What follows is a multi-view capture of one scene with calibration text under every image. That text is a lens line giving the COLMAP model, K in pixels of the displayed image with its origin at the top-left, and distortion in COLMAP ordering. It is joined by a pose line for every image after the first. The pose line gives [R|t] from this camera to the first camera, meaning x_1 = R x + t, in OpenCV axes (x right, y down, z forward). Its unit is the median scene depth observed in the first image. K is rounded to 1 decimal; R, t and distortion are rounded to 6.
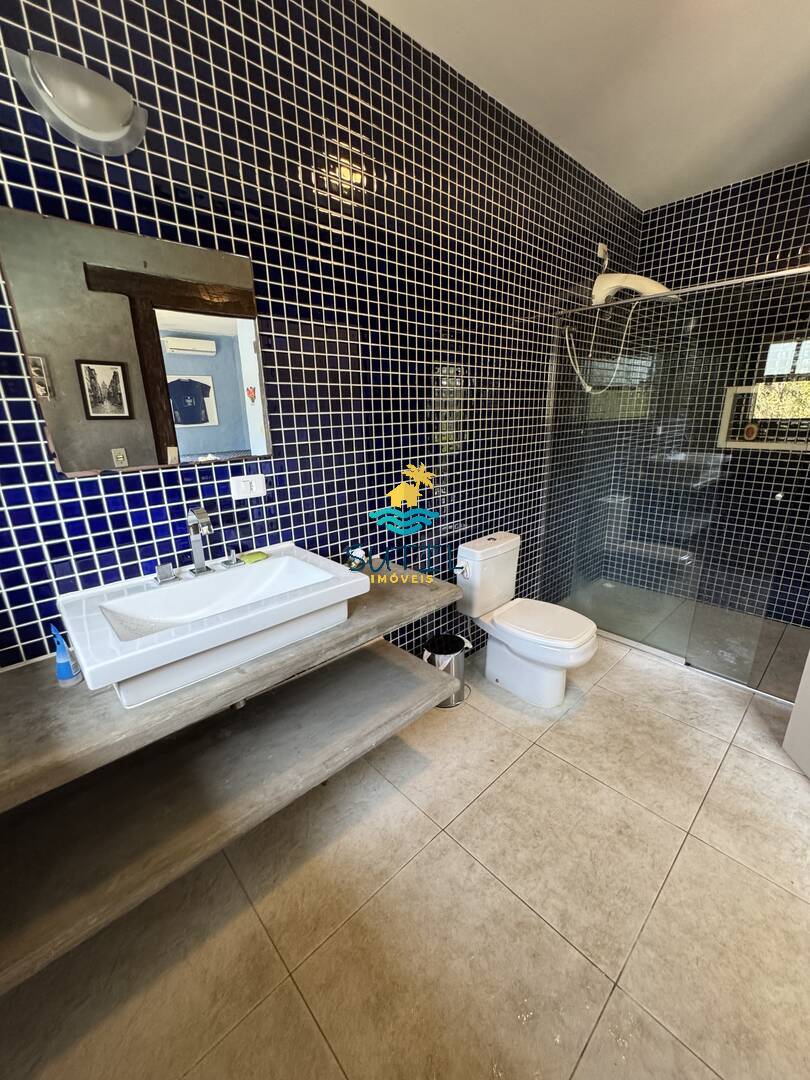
lens RADIAL K [[432.7, 0, 403.5], [0, 432.7, 541.0], [0, 0, 1]] dist [-0.008949, 0.001431]
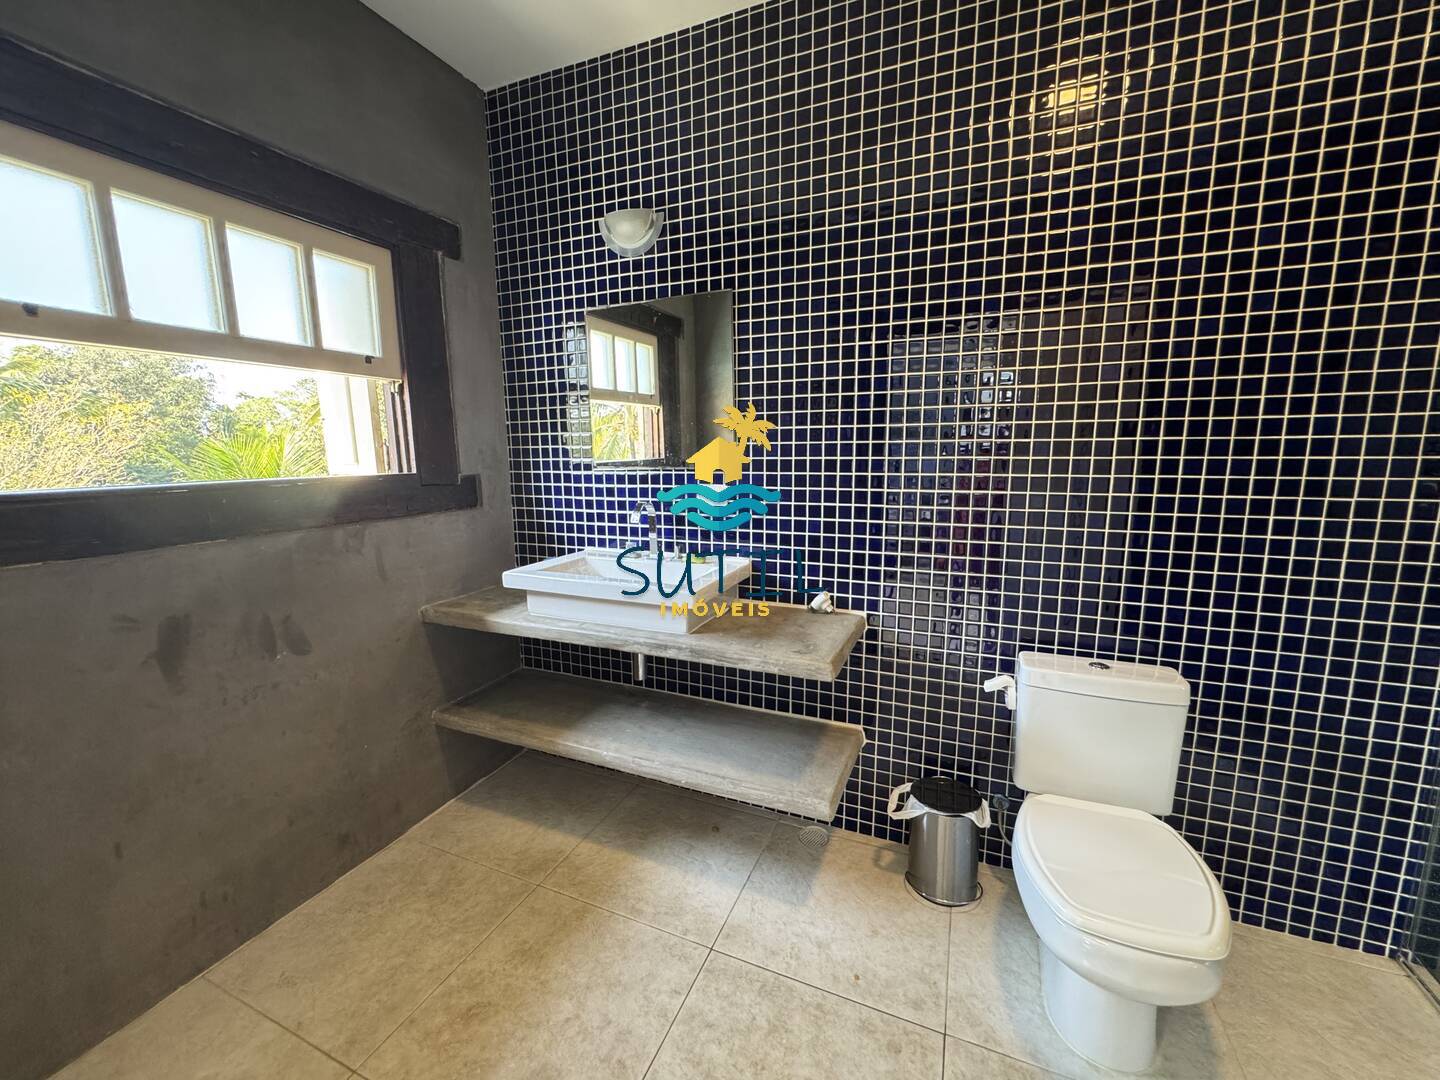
lens RADIAL K [[577.0, 0, 719.1], [0, 577.0, 537.3], [0, 0, 1]] dist [-0.008949, 0.001431]
pose [[0.401620, 0.161310, -0.901488, 0.866605], [-0.261555, 0.963569, 0.055894, -0.099943], [0.877662, 0.213341, 0.429180, 0.391091]]
